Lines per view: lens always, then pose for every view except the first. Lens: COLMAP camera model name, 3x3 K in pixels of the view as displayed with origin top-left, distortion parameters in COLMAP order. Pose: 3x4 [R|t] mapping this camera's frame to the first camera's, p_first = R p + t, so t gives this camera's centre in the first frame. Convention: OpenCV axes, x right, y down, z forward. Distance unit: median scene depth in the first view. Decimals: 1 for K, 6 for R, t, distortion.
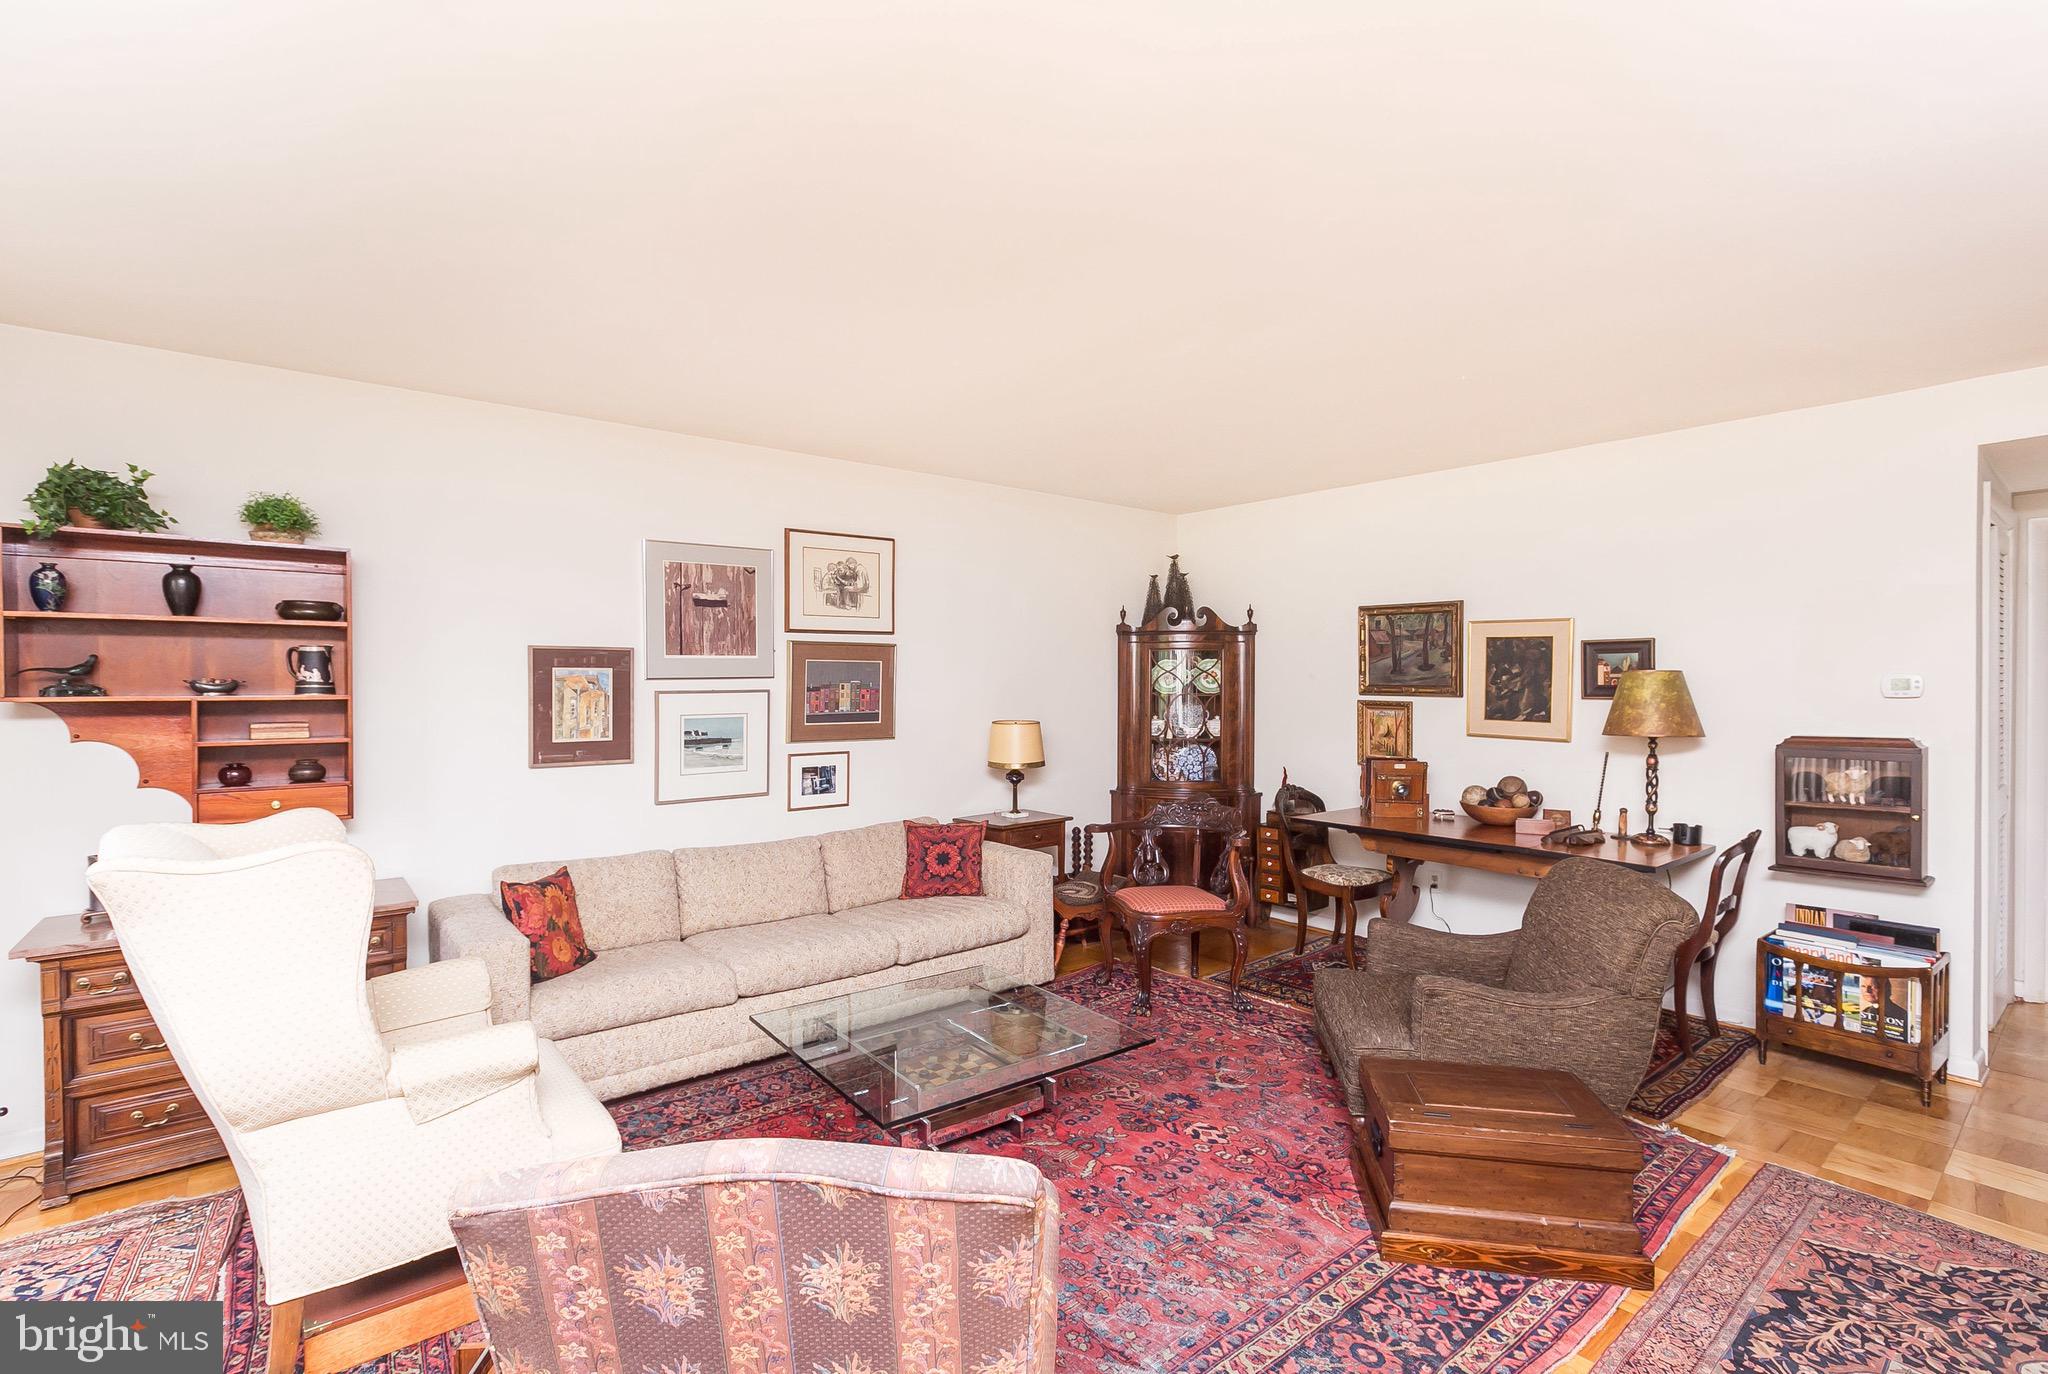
lens RADIAL K [[926.6, 0, 1024.0], [0, 926.6, 687.0], [0, 0, 1]] dist [0.000469, 0.000302]
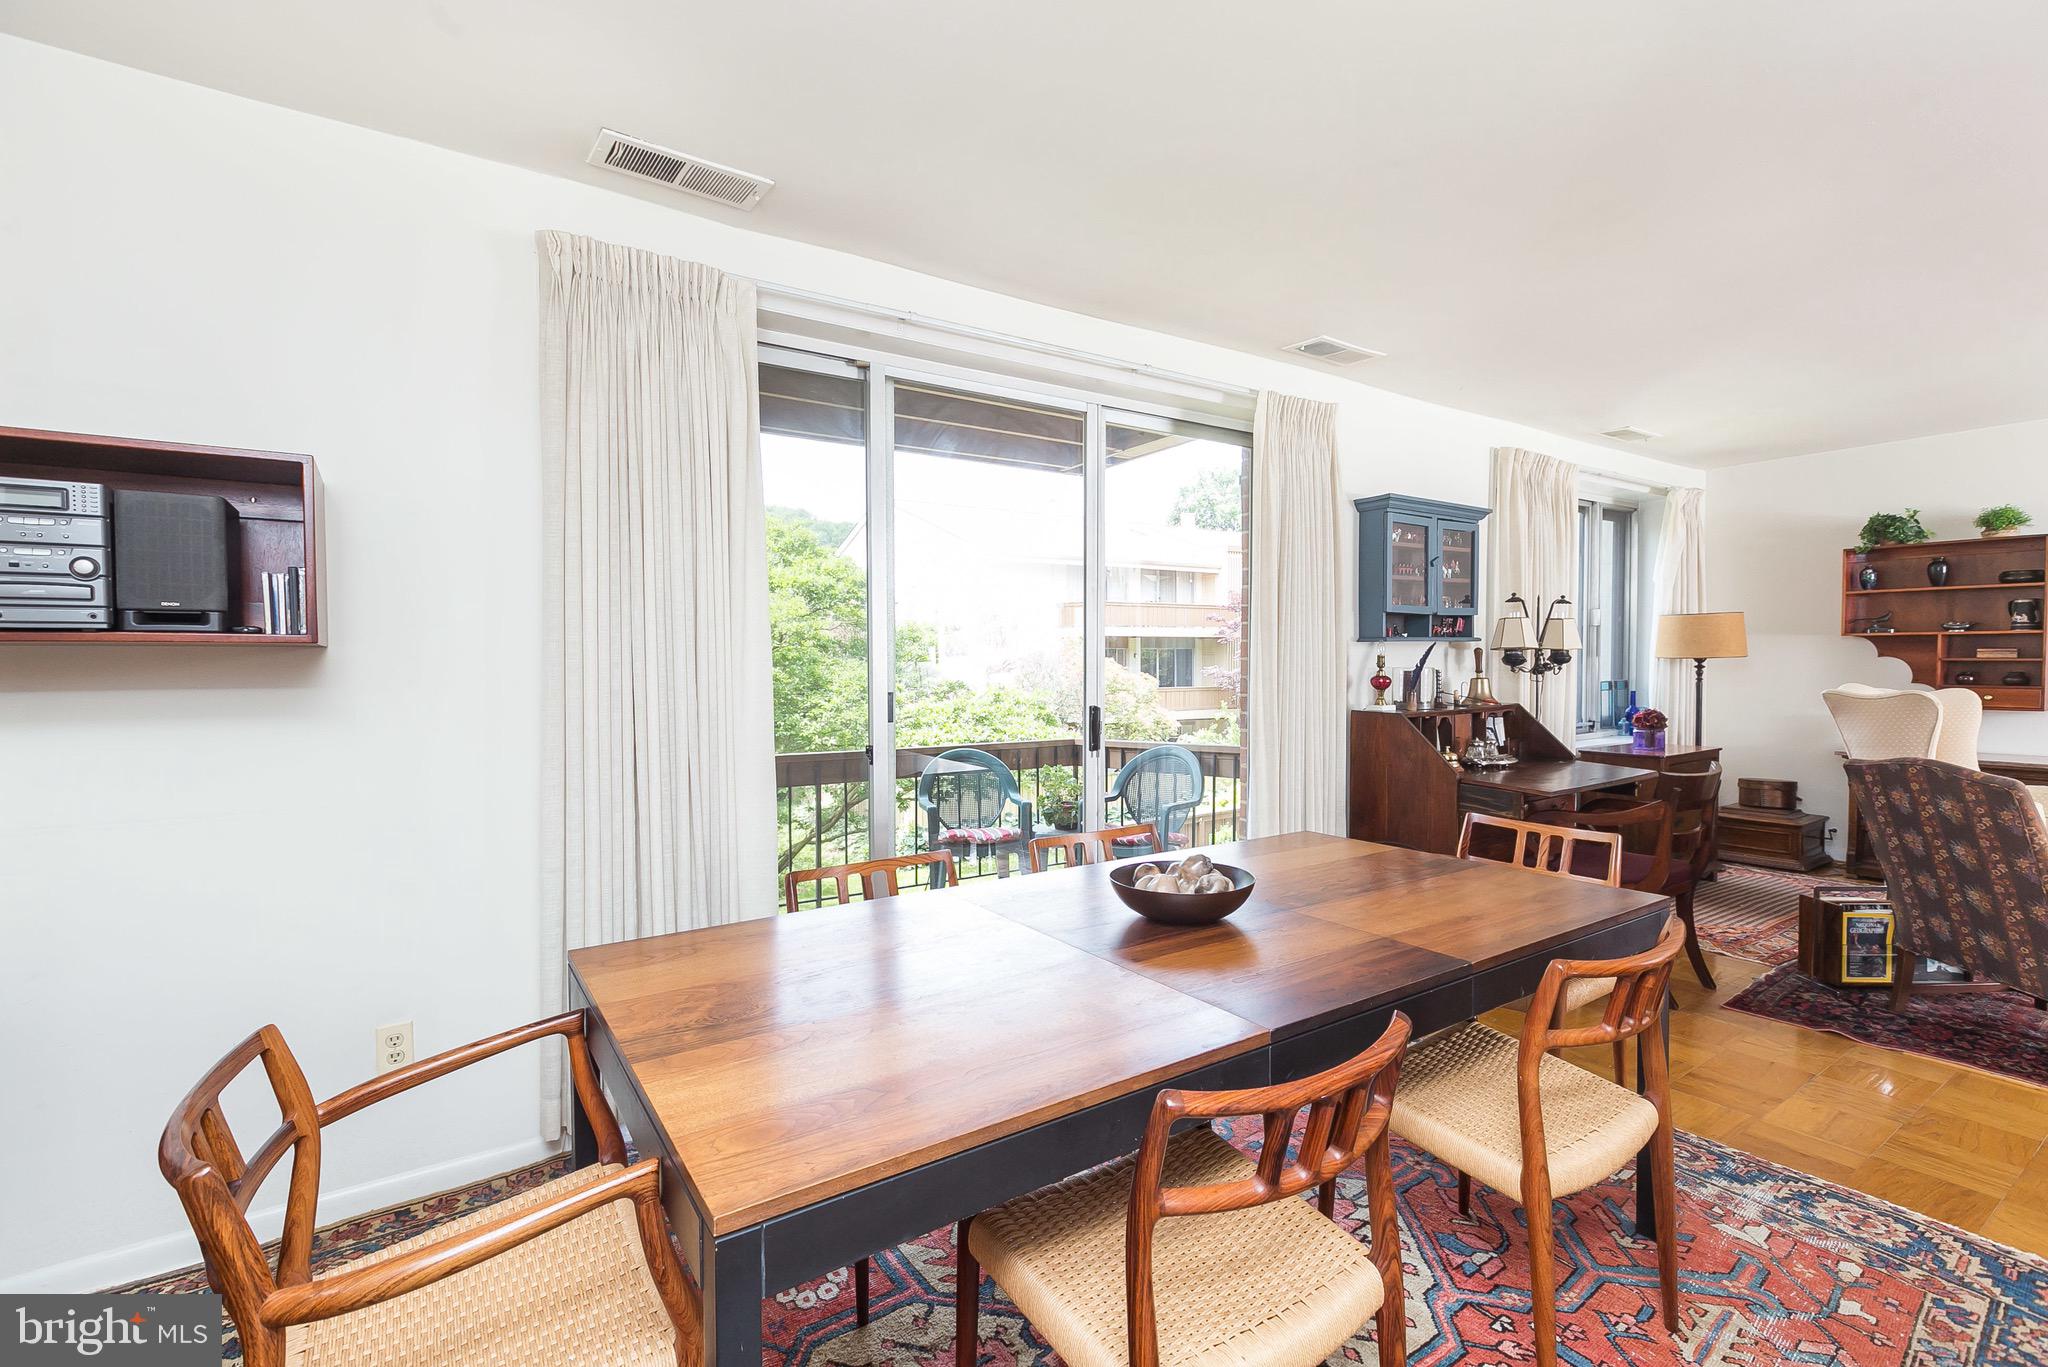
lens RADIAL K [[913.6, 0, 1020.6], [0, 913.6, 663.3], [0, 0, 1]] dist [-0.001022, 0.000086]
pose [[-0.105782, 0.013490, -0.994298, 0.699390], [0.007150, 0.999892, 0.012805, 0.023890], [0.994364, -0.005754, -0.105867, -0.384698]]
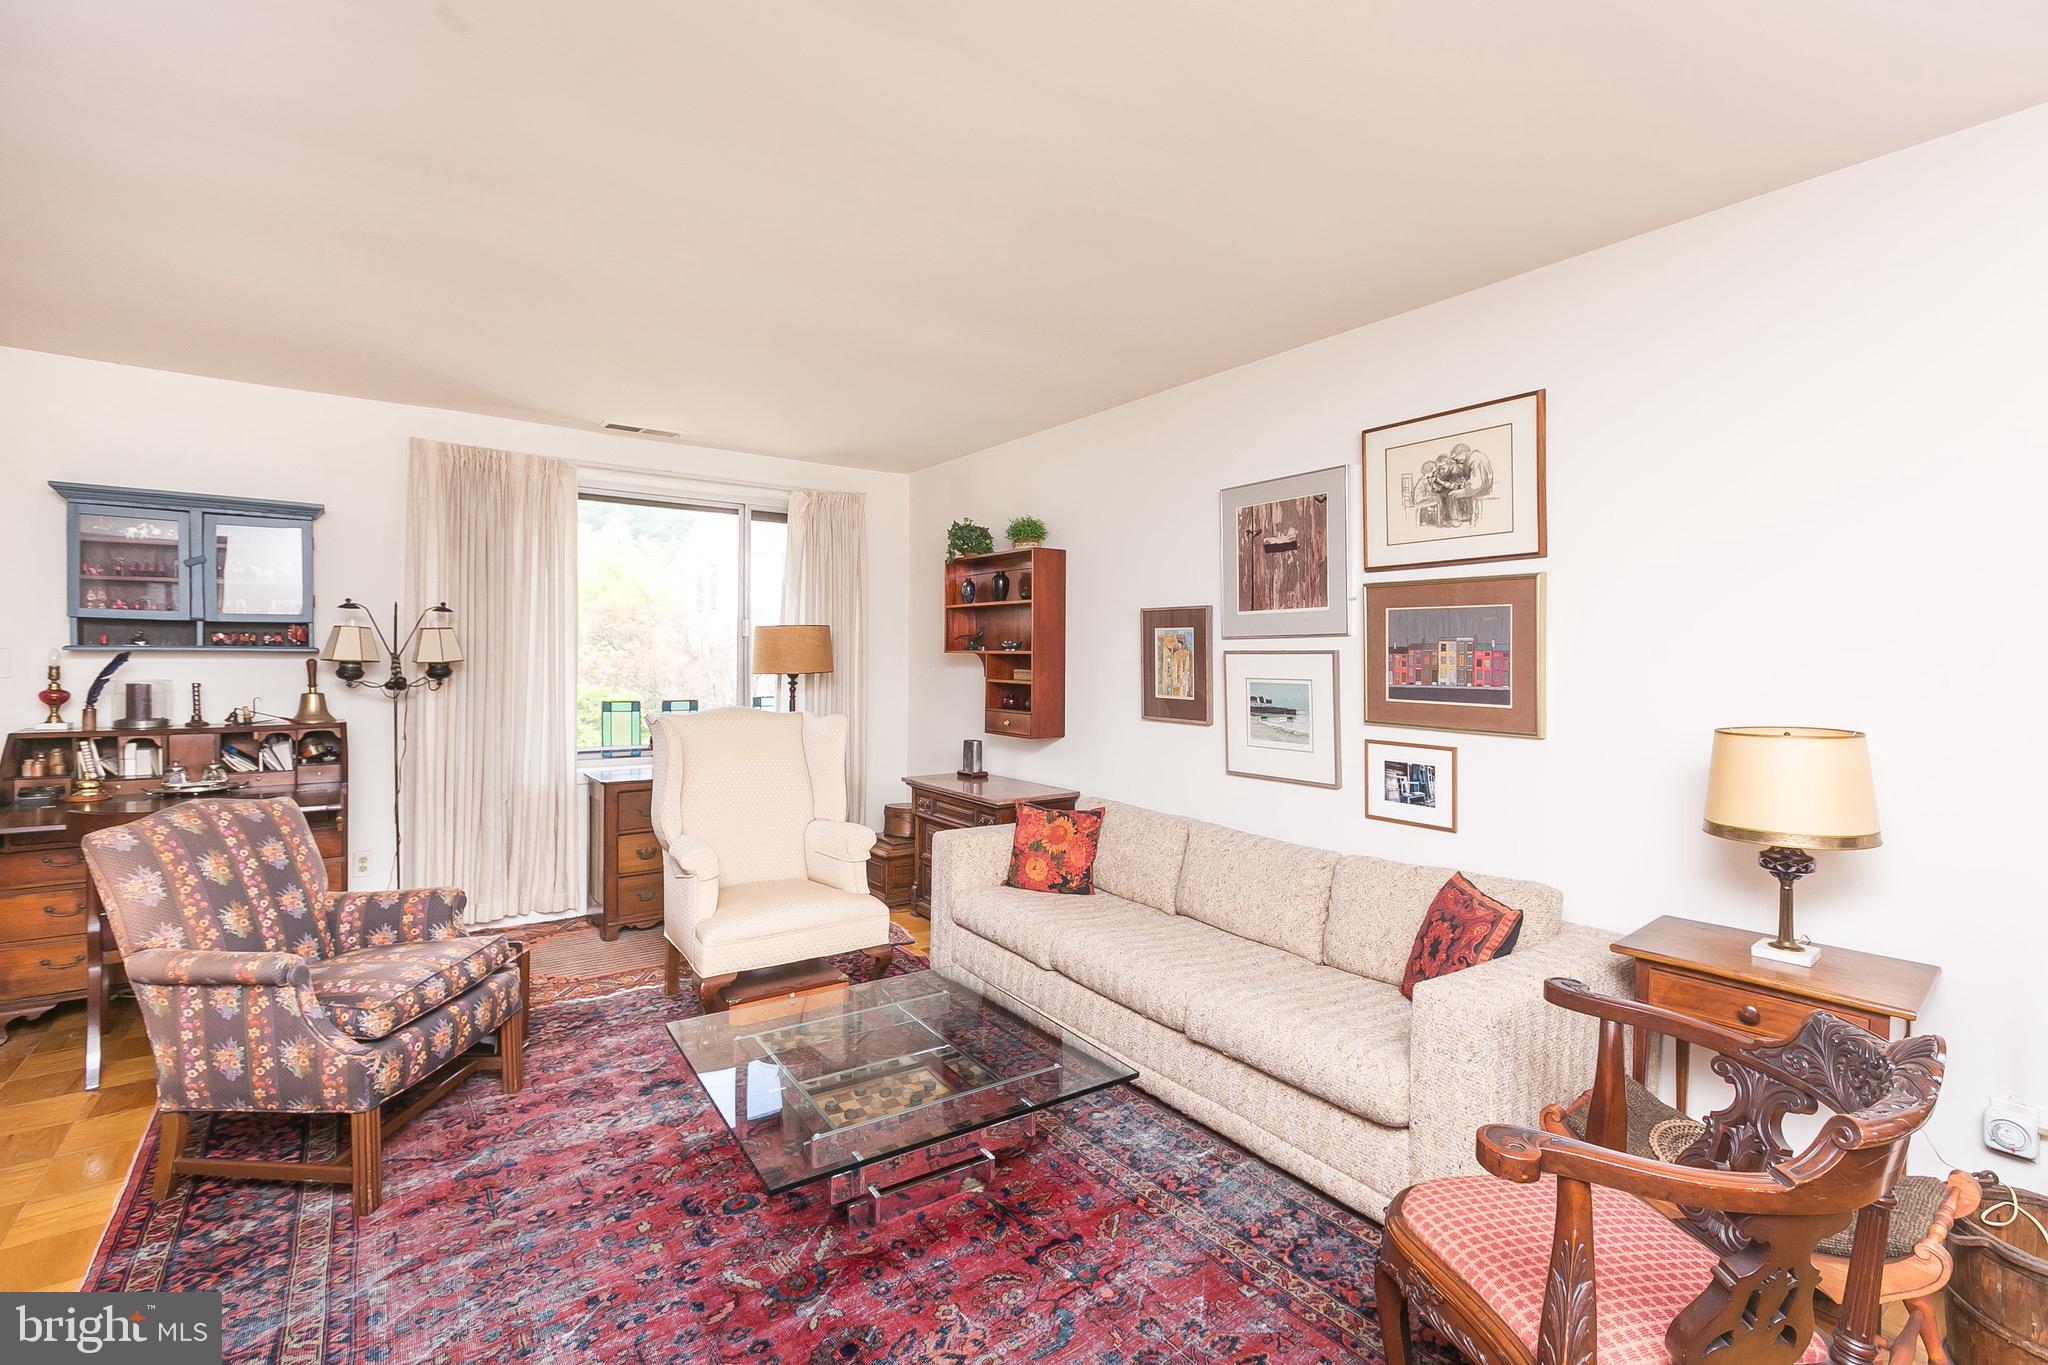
lens RADIAL K [[913.6, 0, 1020.6], [0, 913.6, 662.3], [0, 0, 1]] dist [-0.001022, 0.000086]
pose [[-0.059457, 0.012140, -0.998157, 0.492086], [-0.011838, 0.999847, 0.012866, 0.006024], [0.998161, 0.012581, -0.059304, 0.790590]]
